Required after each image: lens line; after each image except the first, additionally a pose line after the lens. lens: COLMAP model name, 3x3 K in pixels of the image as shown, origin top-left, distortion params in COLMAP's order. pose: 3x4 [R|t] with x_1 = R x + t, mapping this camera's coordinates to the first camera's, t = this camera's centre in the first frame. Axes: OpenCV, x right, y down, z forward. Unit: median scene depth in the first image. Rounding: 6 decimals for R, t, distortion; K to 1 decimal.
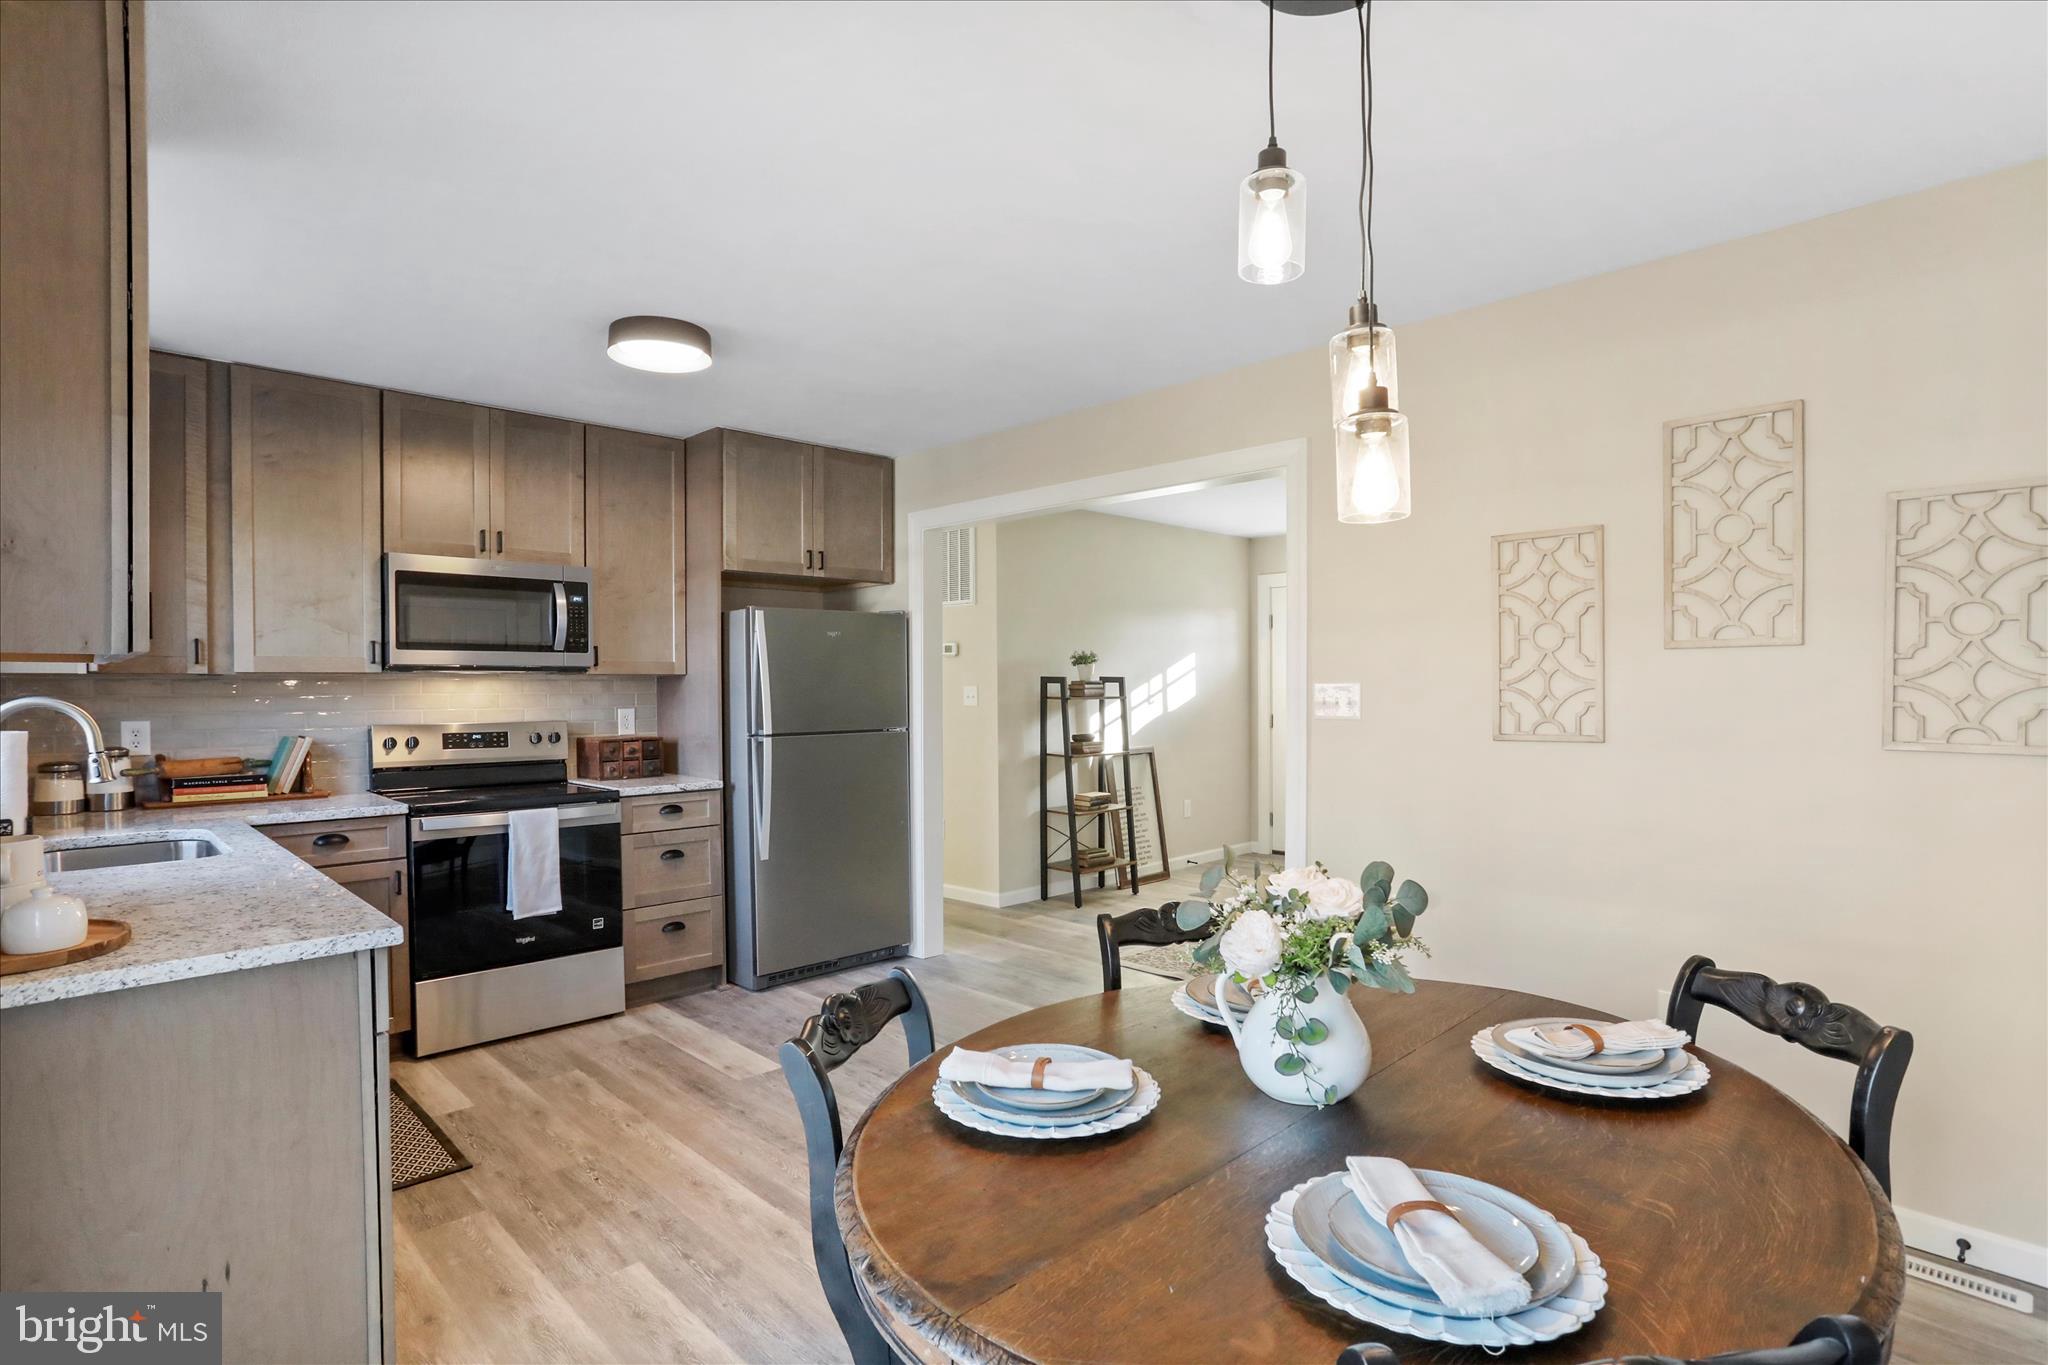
lens RADIAL K [[1008.6, 0, 1020.3], [0, 1008.6, 692.2], [0, 0, 1]] dist [-0.036942, 0.009057]
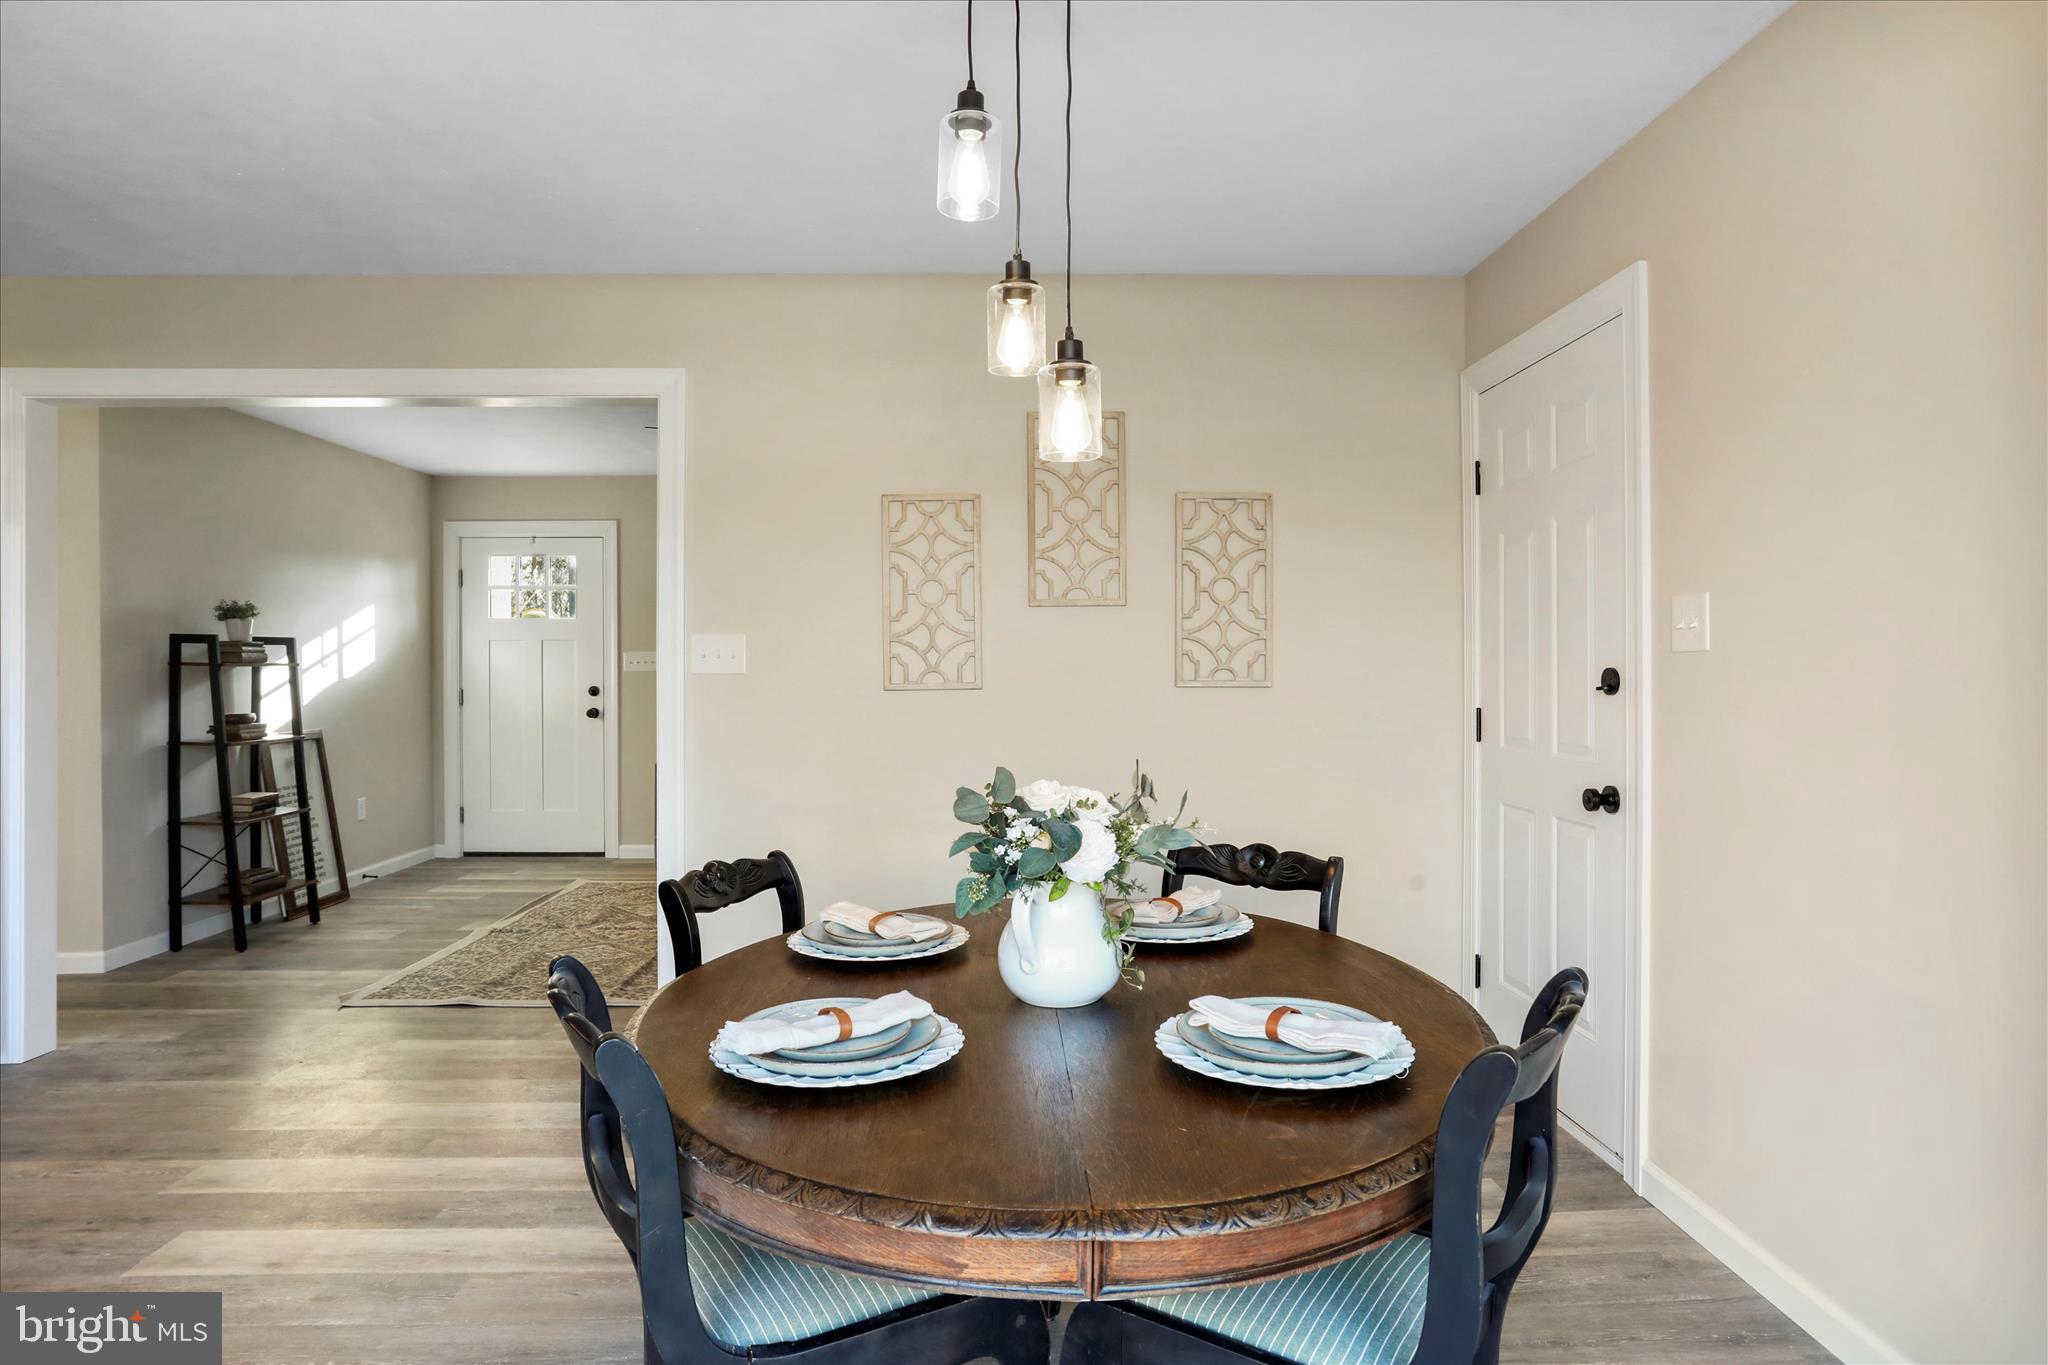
lens RADIAL K [[1113.7, 0, 1036.0], [0, 1113.7, 645.4], [0, 0, 1]] dist [-0.035982, 0.007284]
pose [[0.693197, 0.014188, 0.720608, -0.170036], [0.003239, 0.999735, -0.022801, 0.018936], [-0.720741, 0.018140, 0.692967, 0.053301]]
